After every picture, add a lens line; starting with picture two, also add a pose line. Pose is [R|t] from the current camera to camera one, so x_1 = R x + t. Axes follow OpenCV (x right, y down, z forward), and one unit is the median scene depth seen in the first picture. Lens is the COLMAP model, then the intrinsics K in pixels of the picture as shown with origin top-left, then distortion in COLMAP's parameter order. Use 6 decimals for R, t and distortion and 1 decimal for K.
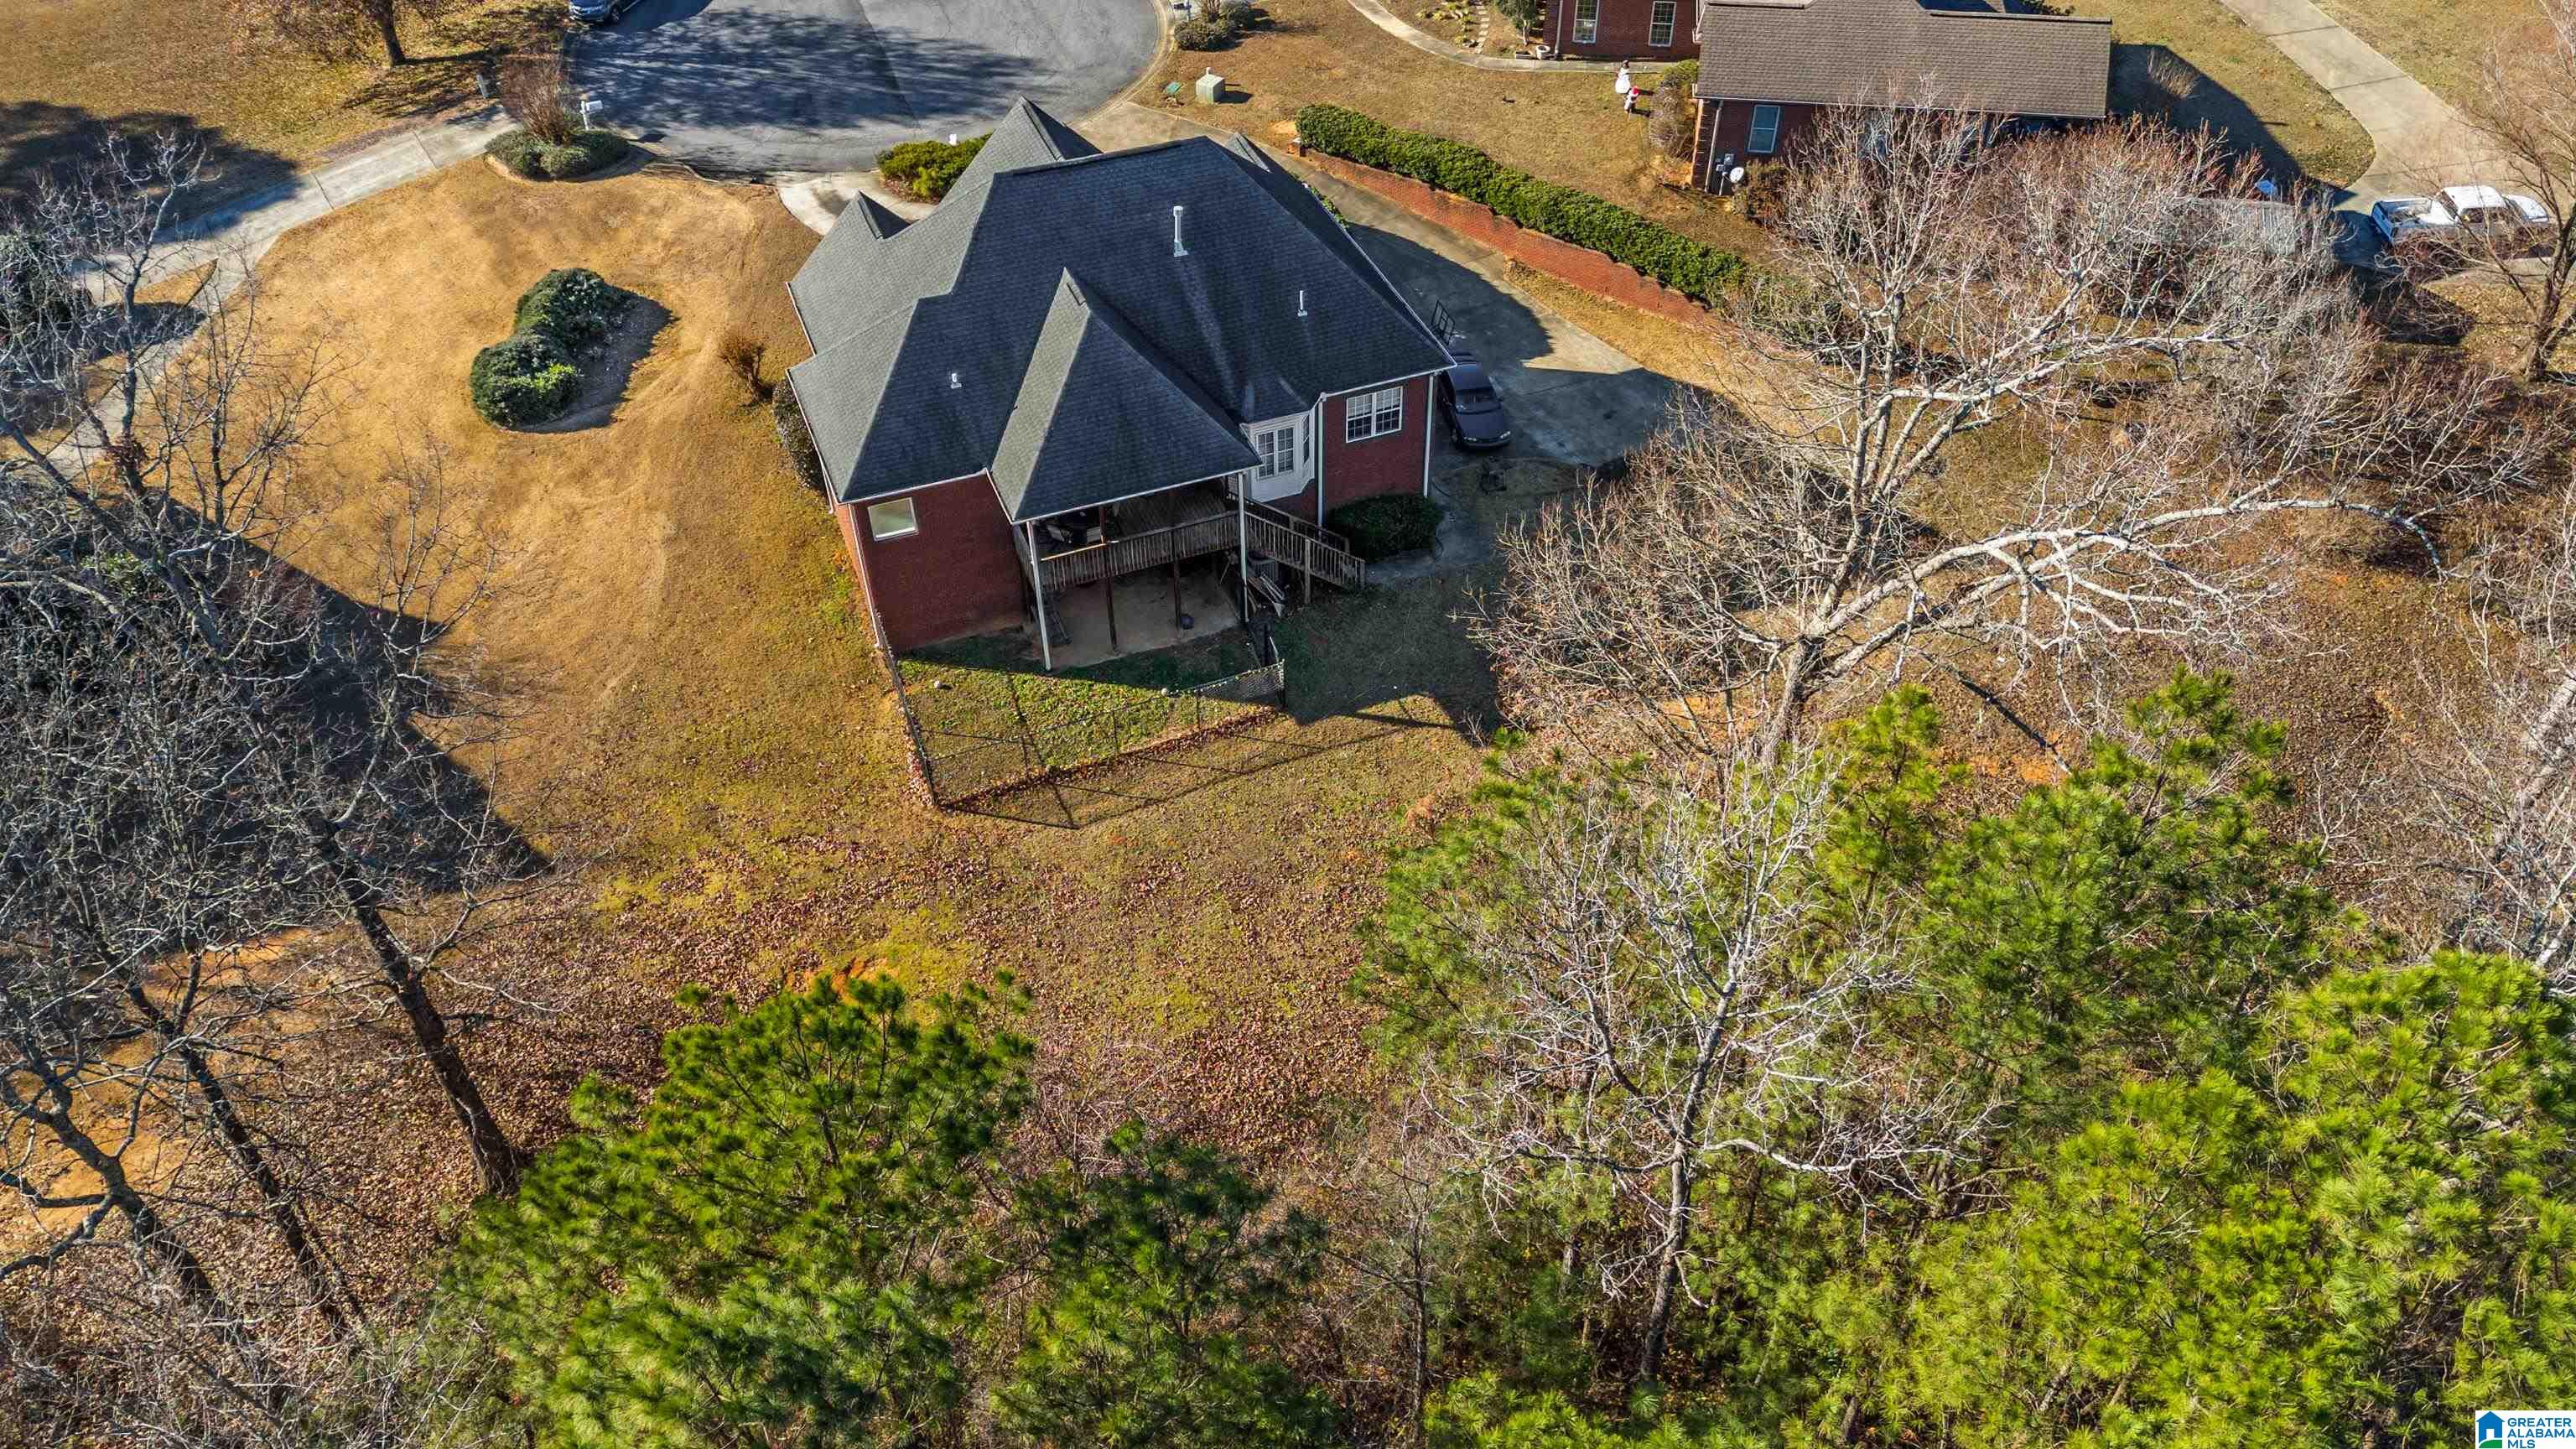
lens RADIAL K [[1874.9, 0, 1279.0], [0, 1874.9, 722.3], [0, 0, 1]] dist [0.121710, -0.167233]
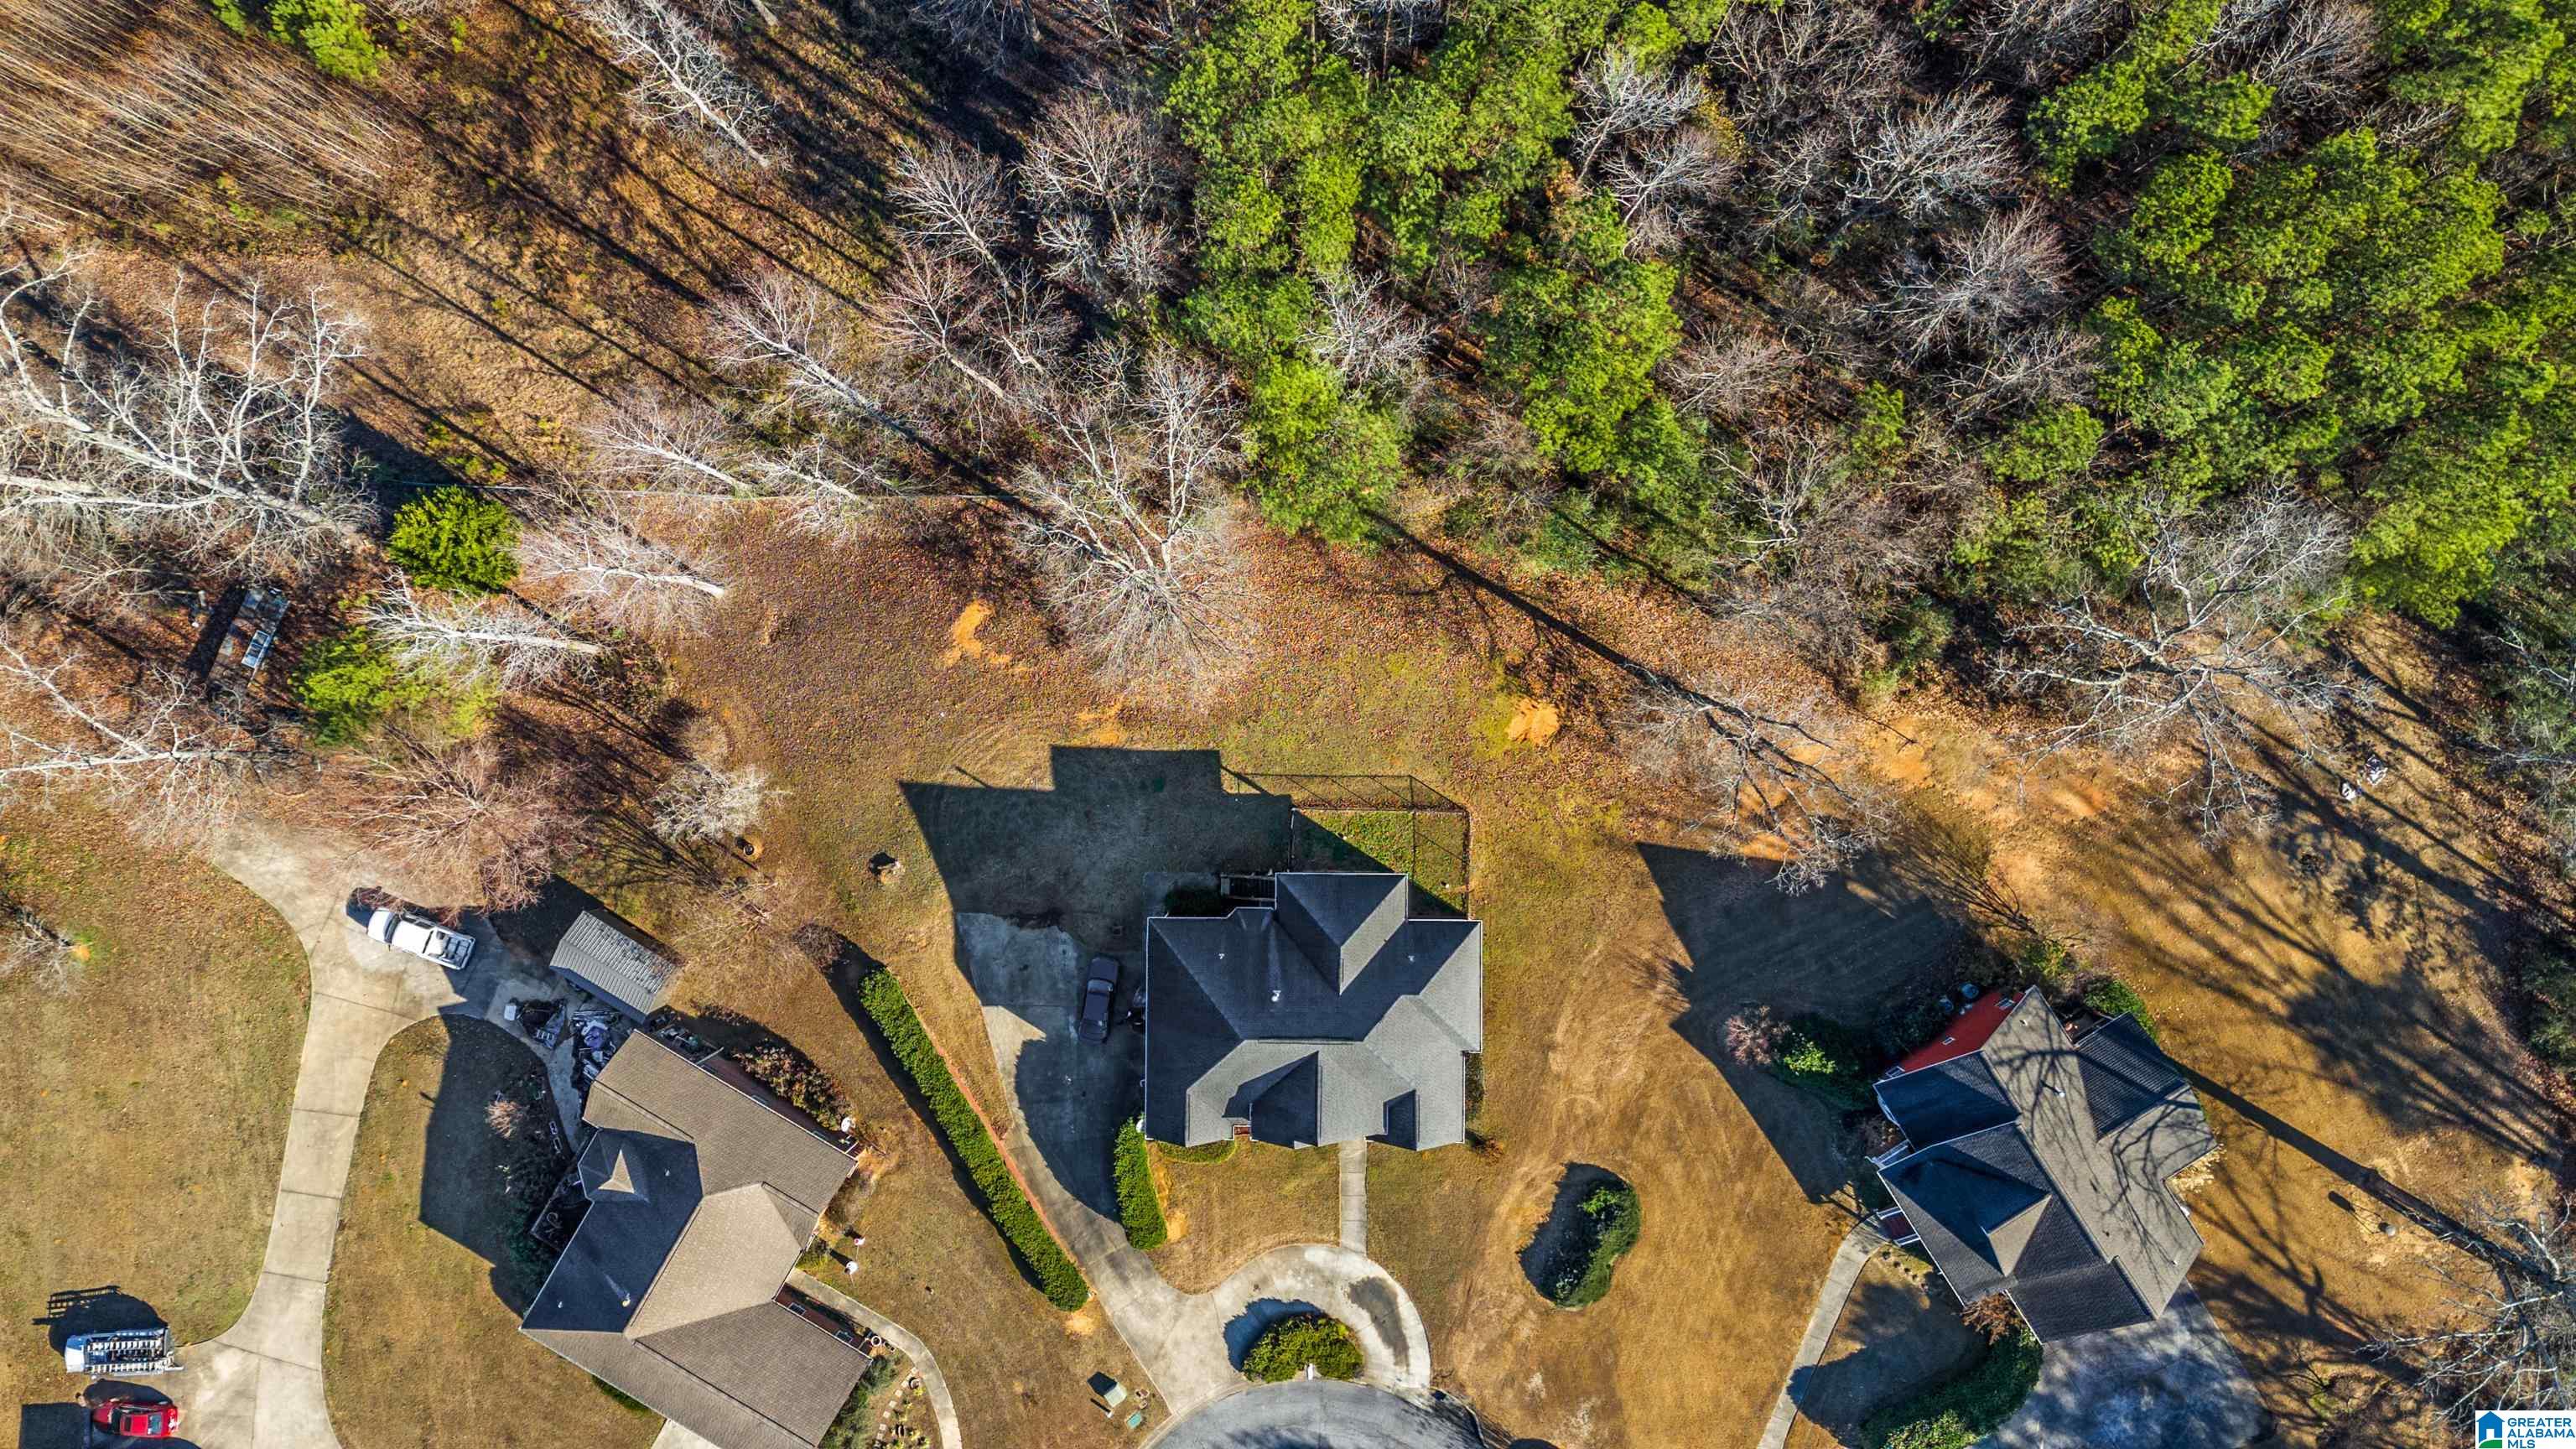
lens RADIAL K [[1874.9, 0, 1279.0], [0, 1874.9, 722.3], [0, 0, 1]] dist [0.121710, -0.167233]
pose [[-0.928546, -0.369538, 0.035274, -0.017108], [0.275546, -0.622446, 0.732554, -1.214304], [-0.248750, 0.689930, 0.679794, -0.377023]]
